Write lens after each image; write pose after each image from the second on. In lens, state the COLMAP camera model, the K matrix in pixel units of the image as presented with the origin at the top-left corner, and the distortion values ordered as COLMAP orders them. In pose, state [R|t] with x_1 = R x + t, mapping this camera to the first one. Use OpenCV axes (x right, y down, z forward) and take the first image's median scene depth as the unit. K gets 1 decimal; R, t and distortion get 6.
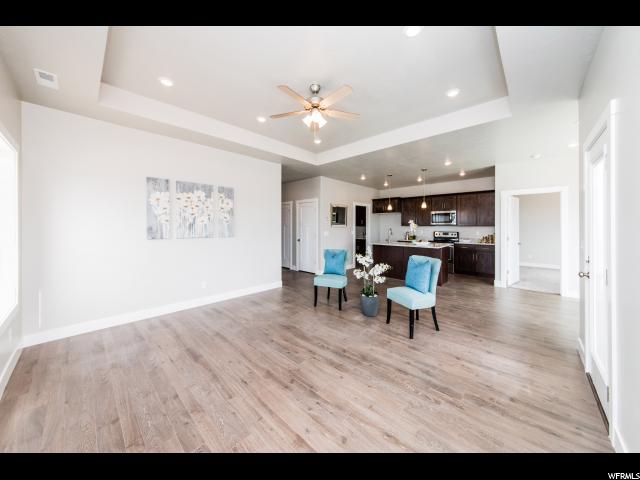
lens RADIAL K [[223.8, 0, 330.2], [0, 223.8, 225.1], [0, 0, 1]] dist [0.000565, 0.000023]
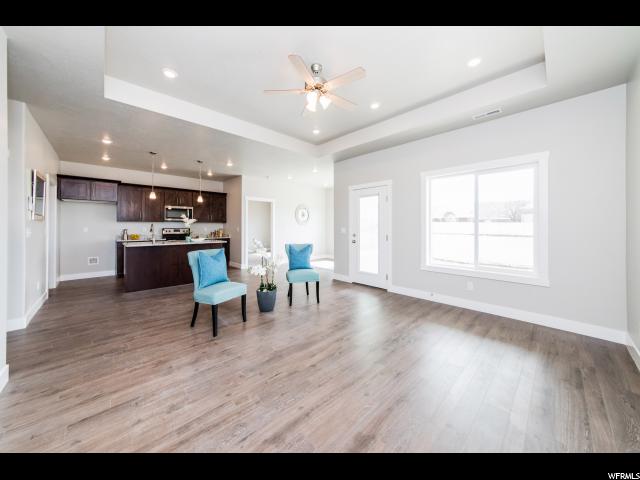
lens RADIAL K [[228.4, 0, 304.4], [0, 228.4, 228.0], [0, 0, 1]] dist [0.000760, 0.000062]
pose [[0.118552, -0.007420, 0.992920, -0.445618], [-0.007310, 0.999938, 0.008346, 0.019093], [-0.992921, -0.008247, 0.118491, 0.408488]]
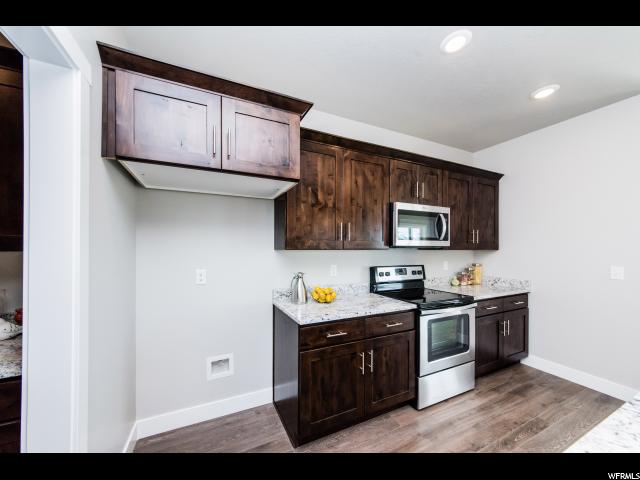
lens RADIAL K [[225.9, 0, 318.0], [0, 225.9, 245.8], [0, 0, 1]] dist [0.000672, 0.000090]
pose [[0.388525, 0.005120, 0.921424, 0.156459], [-0.007338, 0.999970, -0.002462, -0.000365], [-0.921409, -0.005805, 0.388551, 1.147954]]
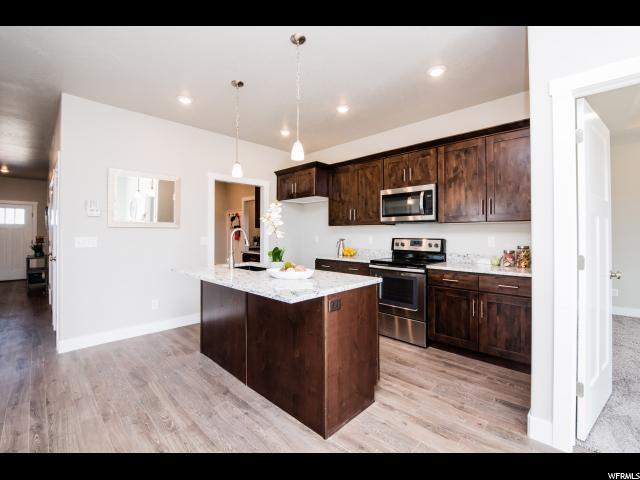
lens RADIAL K [[287.7, 0, 319.8], [0, 287.7, 222.5], [0, 0, 1]] dist [-0.000558, -0.000084]
pose [[0.999261, -0.002885, -0.038334, 0.420475], [0.001475, 0.999323, -0.036762, 0.022690], [0.038414, 0.036678, 0.998589, 0.538745]]
